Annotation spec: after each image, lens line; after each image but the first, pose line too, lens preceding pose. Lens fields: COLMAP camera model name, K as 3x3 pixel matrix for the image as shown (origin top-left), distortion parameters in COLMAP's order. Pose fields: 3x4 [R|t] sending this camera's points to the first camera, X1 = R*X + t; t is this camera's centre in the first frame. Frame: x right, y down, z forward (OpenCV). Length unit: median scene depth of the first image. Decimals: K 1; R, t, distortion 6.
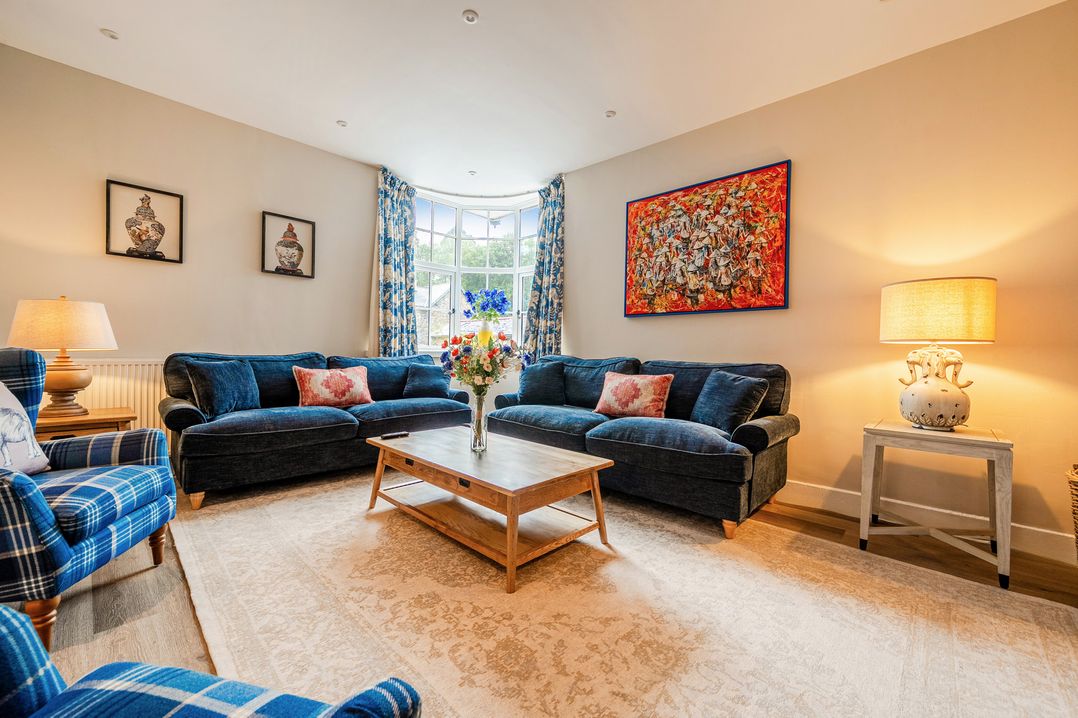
lens RADIAL K [[406.2, 0, 509.4], [0, 406.2, 358.0], [0, 0, 1]] dist [-0.000926, -0.000099]
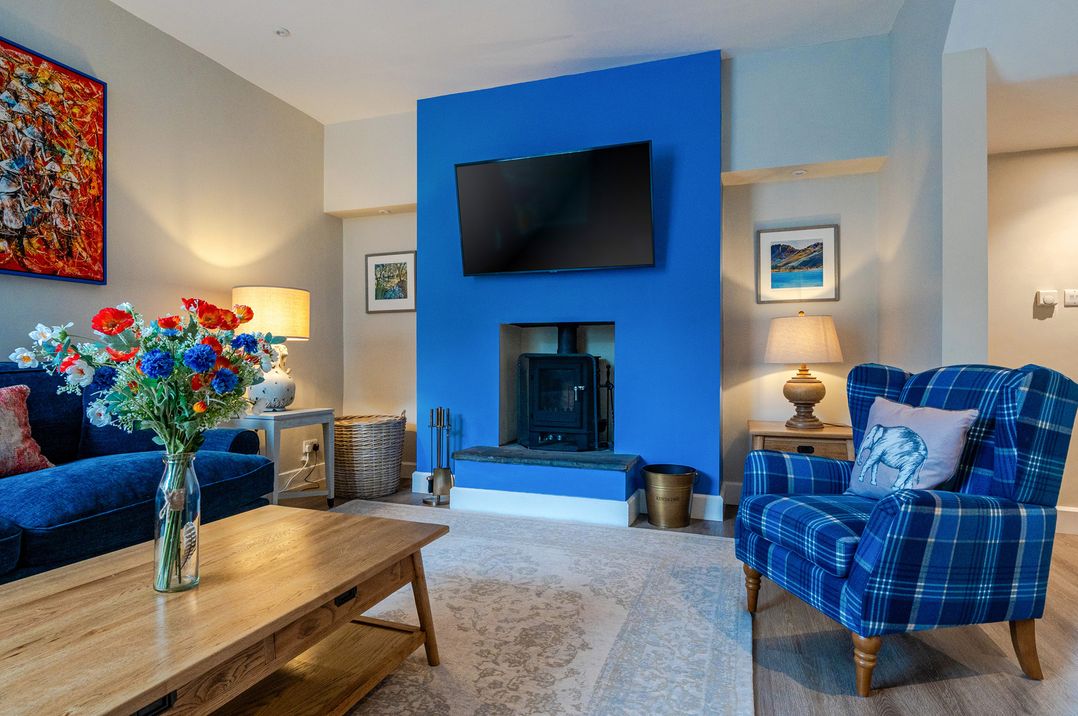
lens RADIAL K [[578.0, 0, 546.0], [0, 578.0, 359.9], [0, 0, 1]] dist [-0.002128, -0.001375]
pose [[-0.438443, -0.021882, 0.898492, -0.525647], [-0.001140, 0.999716, 0.023791, -0.010373], [-0.898758, 0.009407, -0.438344, 0.640169]]
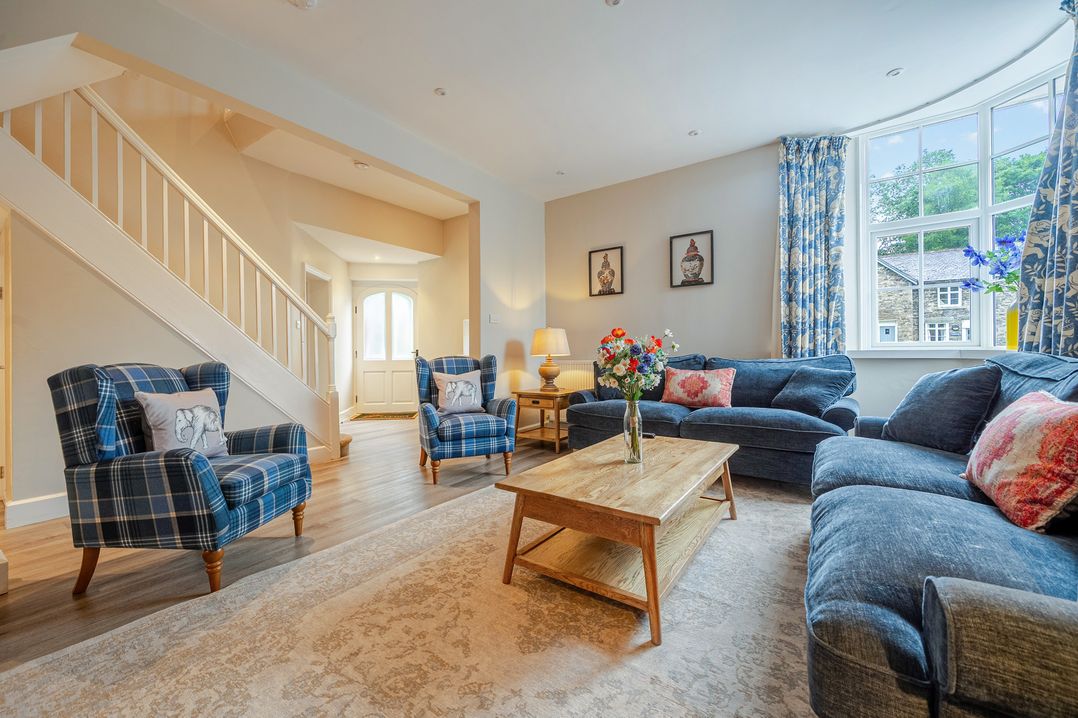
lens RADIAL K [[419.8, 0, 573.1], [0, 419.8, 351.5], [0, 0, 1]] dist [-0.000730, -0.000085]
pose [[0.242013, -0.022316, -0.970016, 0.549588], [-0.000372, 0.999733, -0.023092, 0.004557], [0.970273, 0.005950, 0.241940, 0.450624]]
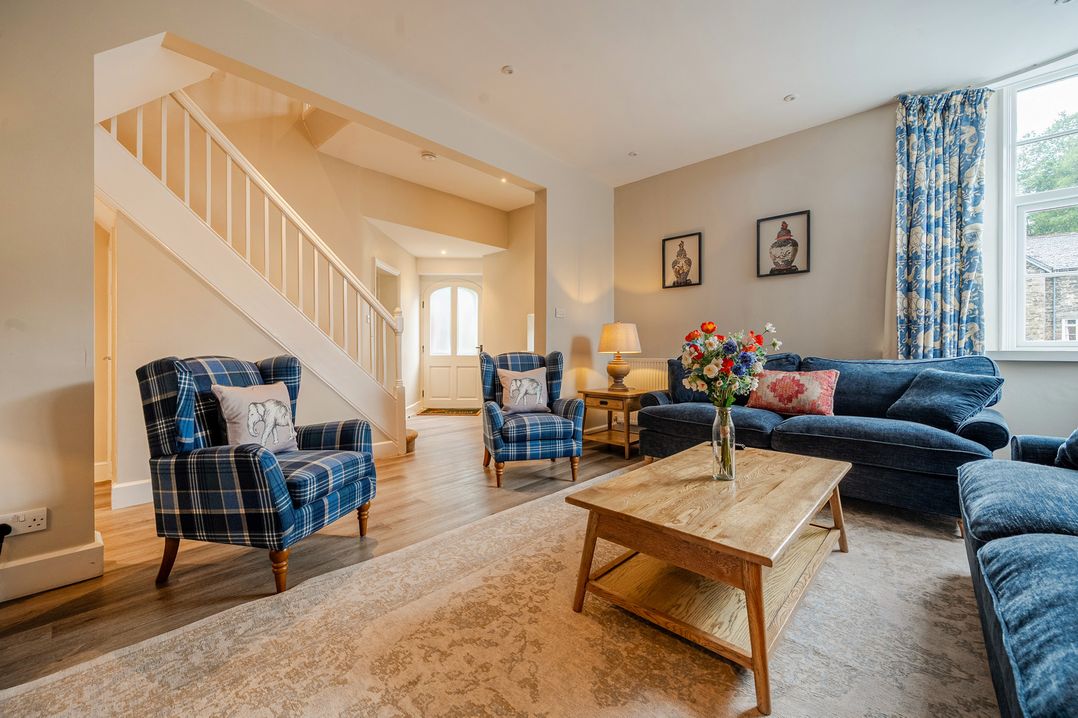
lens RADIAL K [[433.7, 0, 574.6], [0, 433.7, 349.7], [0, 0, 1]] dist [-0.001255, -0.000158]
pose [[0.101251, -0.016455, -0.994725, 0.492314], [-0.013436, 0.999749, -0.017906, 0.002741], [0.994770, 0.015178, 0.101004, 0.442698]]
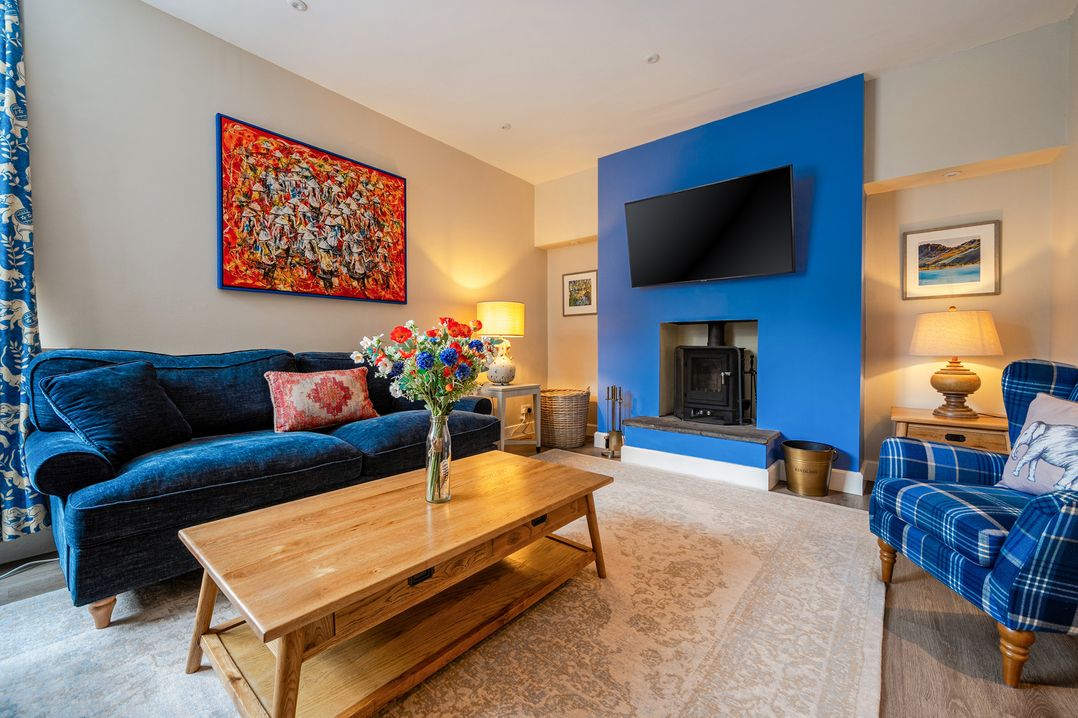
lens RADIAL K [[433.2, 0, 544.0], [0, 433.2, 352.7], [0, 0, 1]] dist [-0.000076, -0.000110]
pose [[-0.097705, -0.035730, 0.994574, -0.535117], [0.007786, 0.999297, 0.036665, -0.021038], [-0.995185, 0.011326, -0.097358, 0.625066]]
